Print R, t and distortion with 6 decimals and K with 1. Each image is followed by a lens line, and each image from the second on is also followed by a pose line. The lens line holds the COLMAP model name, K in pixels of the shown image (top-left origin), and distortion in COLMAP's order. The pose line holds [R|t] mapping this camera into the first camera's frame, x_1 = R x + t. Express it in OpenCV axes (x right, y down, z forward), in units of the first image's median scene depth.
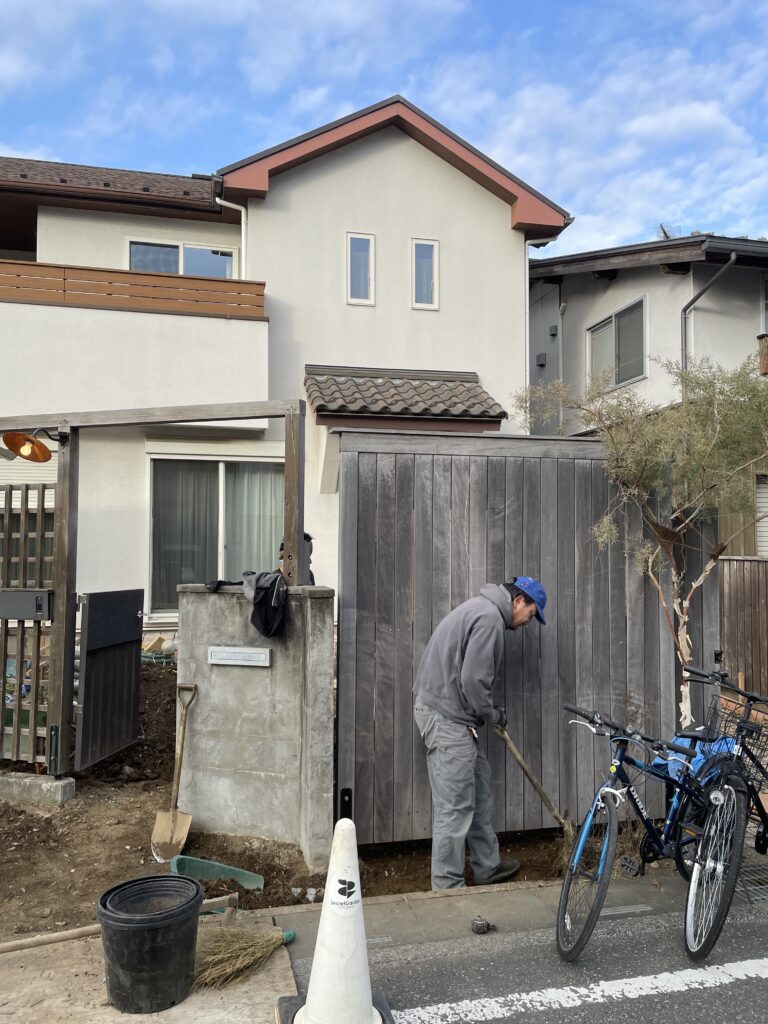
lens RADIAL K [[781.7, 0, 386.5], [0, 781.7, 515.0], [0, 0, 1]] dist [0.083797, -0.102897]
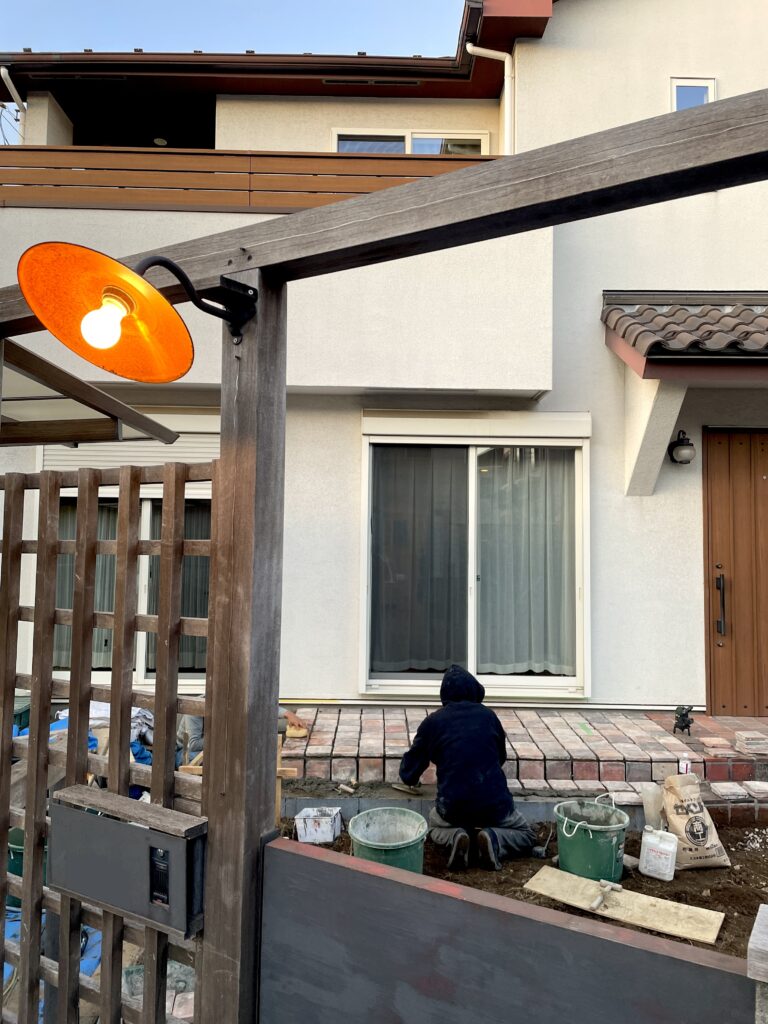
lens RADIAL K [[781.7, 0, 384.5], [0, 781.7, 511.2], [0, 0, 1]] dist [0.083797, -0.102897]
pose [[0.976276, 0.000993, -0.216527, -0.292088], [-0.002462, 0.999976, -0.006511, -0.020038], [0.216515, 0.006889, 0.976255, 0.725907]]
